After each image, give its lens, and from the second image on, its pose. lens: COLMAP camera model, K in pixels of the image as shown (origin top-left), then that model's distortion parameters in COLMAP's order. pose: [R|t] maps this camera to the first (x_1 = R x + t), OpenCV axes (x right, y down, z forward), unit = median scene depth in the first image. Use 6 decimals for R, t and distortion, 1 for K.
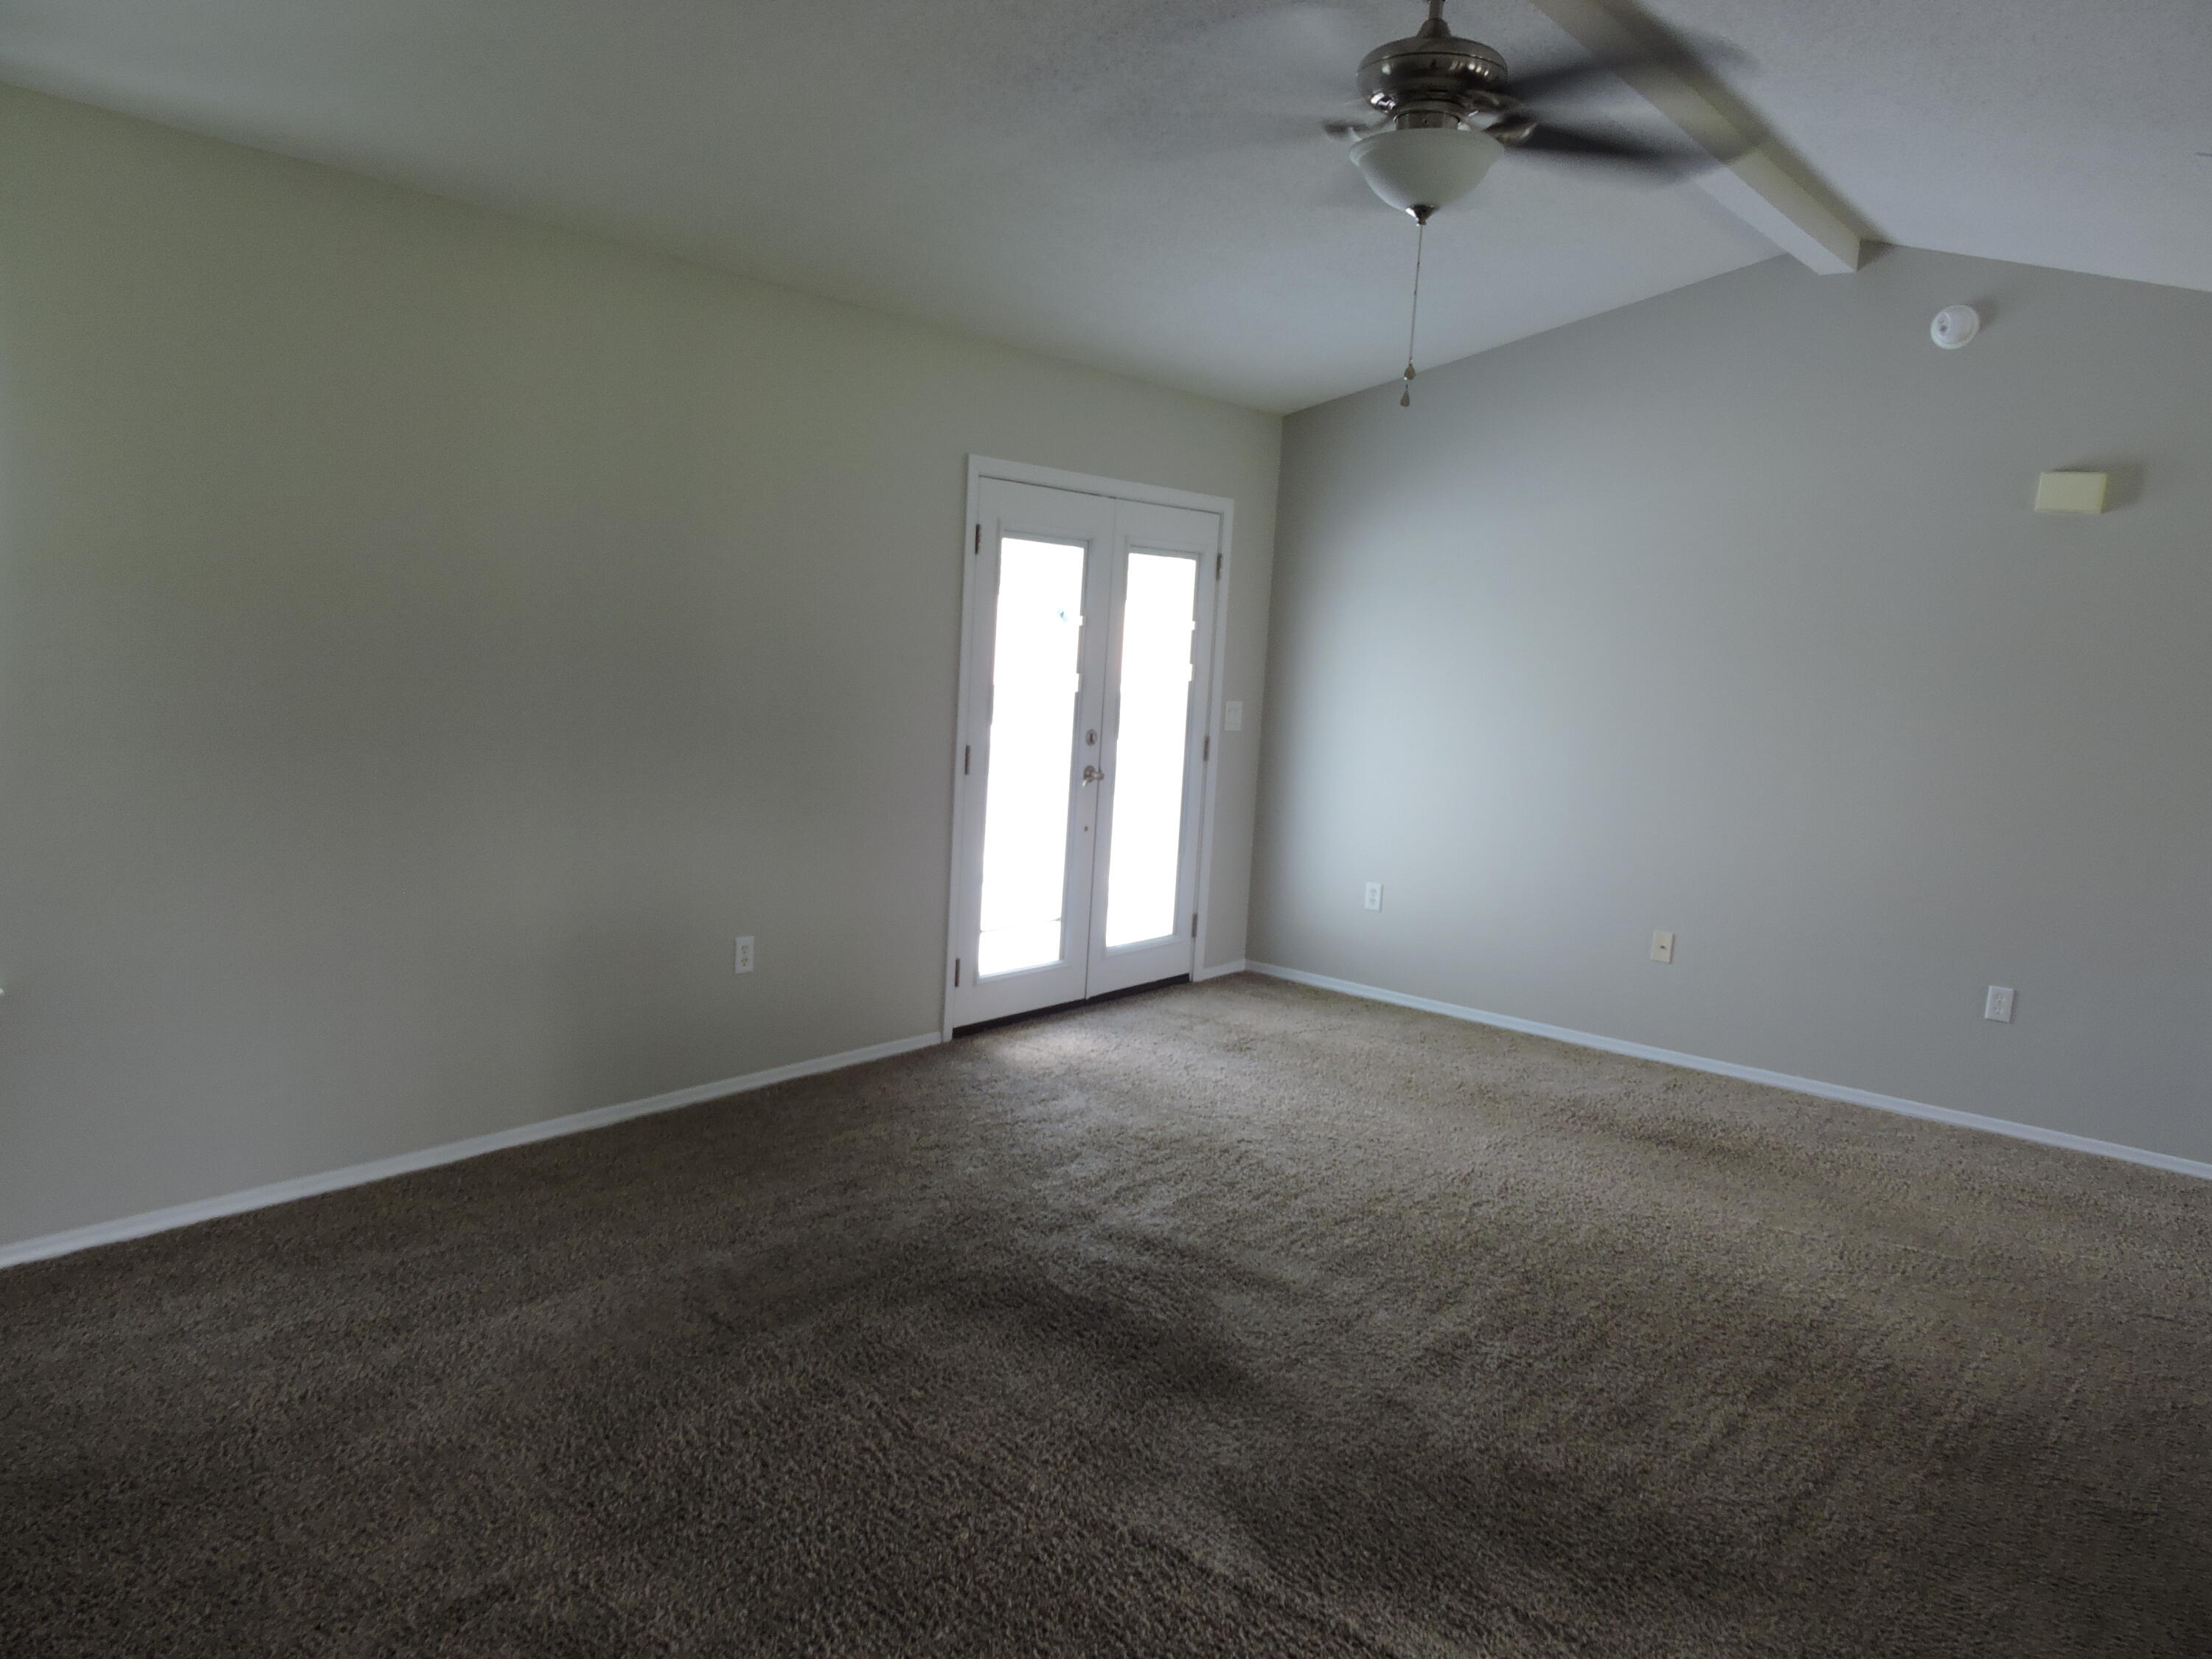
lens RADIAL K [[1594.0, 0, 1106.0], [0, 1594.0, 829.5], [0, 0, 1]] dist [-0.001064, 0.000414]
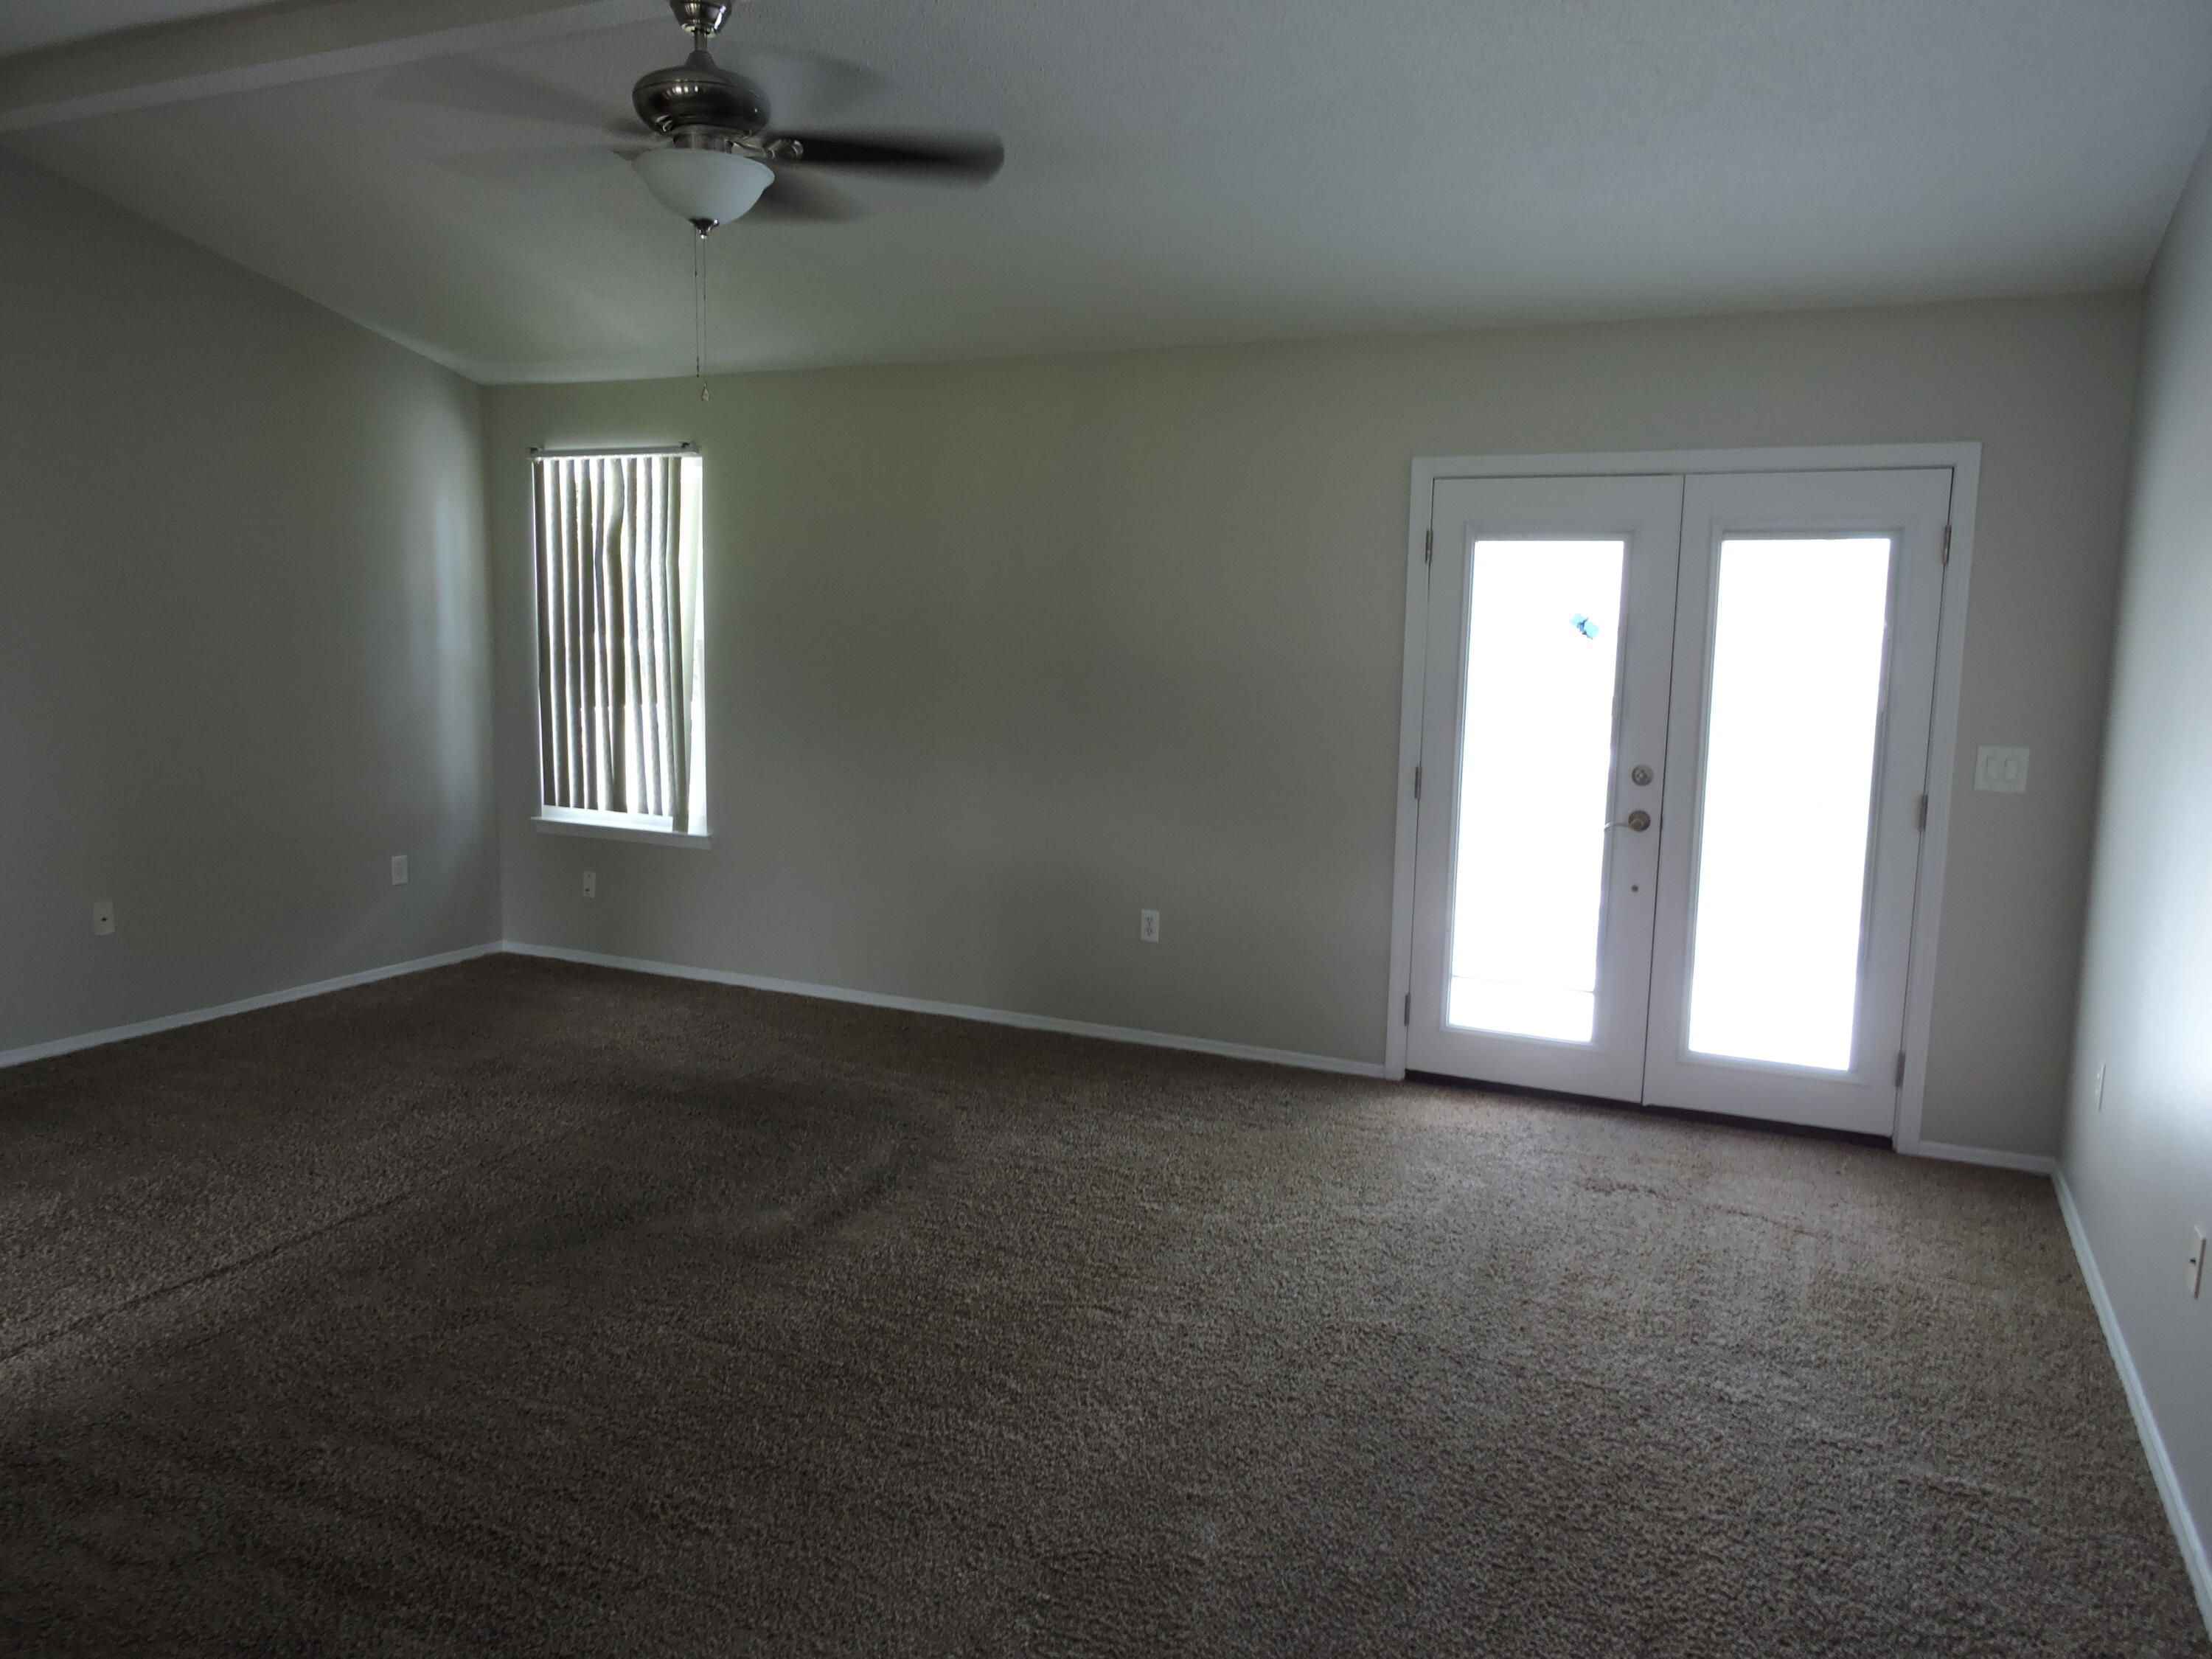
lens RADIAL K [[1594.0, 0, 1106.0], [0, 1594.0, 829.5], [0, 0, 1]] dist [-0.001064, 0.000414]
pose [[0.207470, 0.072170, -0.975576, 0.719780], [-0.129661, 0.990505, 0.045700, -0.032493], [0.969610, 0.117013, 0.214857, 0.566096]]
